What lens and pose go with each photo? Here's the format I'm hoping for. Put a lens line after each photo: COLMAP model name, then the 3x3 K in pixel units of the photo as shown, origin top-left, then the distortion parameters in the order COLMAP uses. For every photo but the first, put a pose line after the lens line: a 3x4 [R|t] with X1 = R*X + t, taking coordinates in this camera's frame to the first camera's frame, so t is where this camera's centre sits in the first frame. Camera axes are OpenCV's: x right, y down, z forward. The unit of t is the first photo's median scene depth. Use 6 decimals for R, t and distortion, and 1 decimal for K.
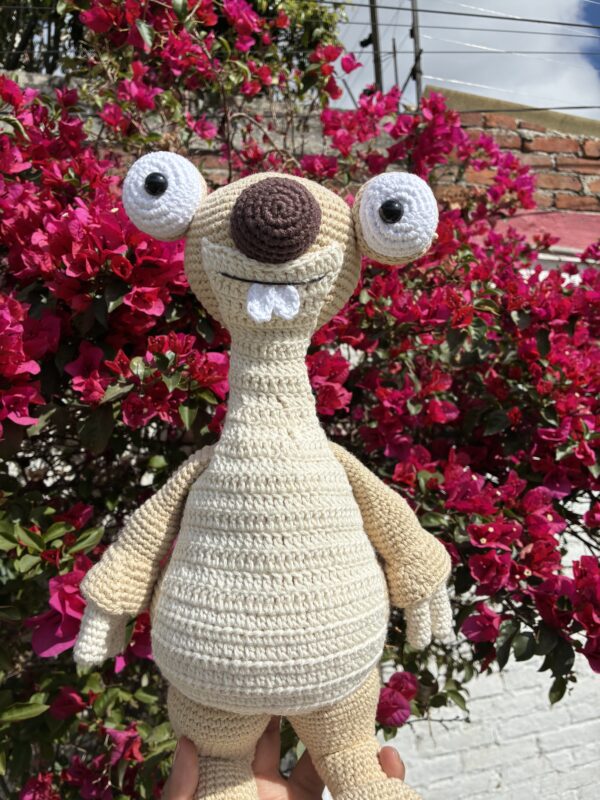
lens RADIAL K [[607.2, 0, 294.7], [0, 607.2, 390.6], [0, 0, 1]] dist [0.030218, -0.063700]
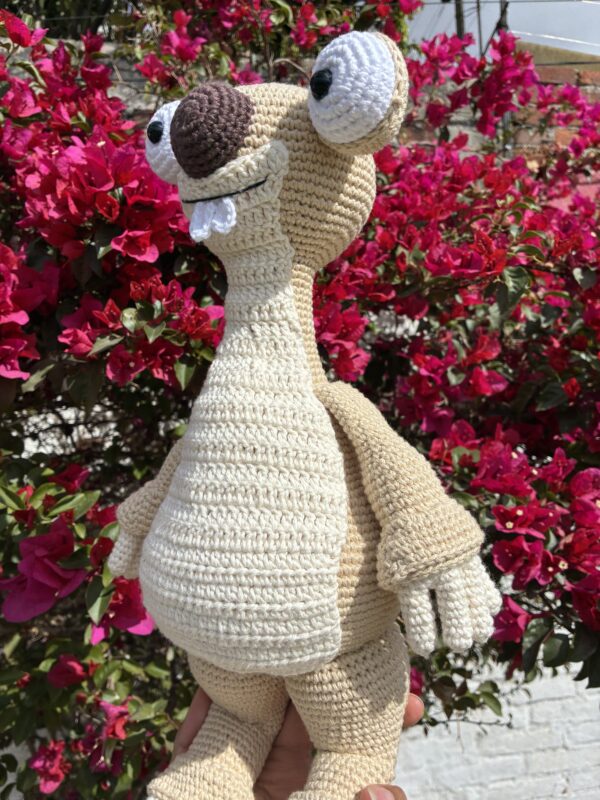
lens RADIAL K [[607.2, 0, 306.5], [0, 607.2, 396.7], [0, 0, 1]] dist [0.030218, -0.063700]
pose [[0.991762, 0.025649, -0.125497, 0.100346], [-0.021348, 0.999142, 0.035496, 0.032136], [0.126300, -0.032524, 0.991459, 0.093599]]
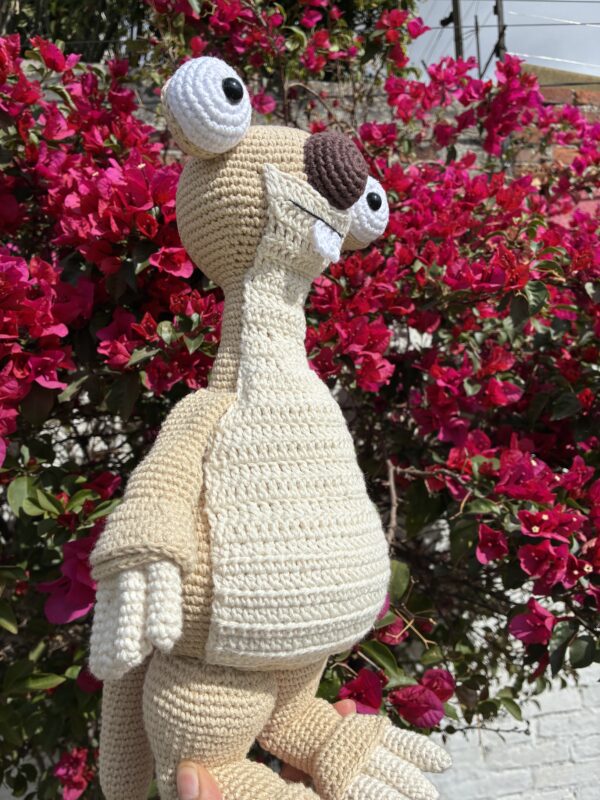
lens RADIAL K [[607.2, 0, 297.8], [0, 607.2, 391.7], [0, 0, 1]] dist [0.030218, -0.063700]
pose [[0.991305, 0.019711, -0.130103, 0.060738], [-0.019391, 0.999805, 0.003723, 0.038628], [0.130151, -0.001168, 0.991494, 0.060267]]
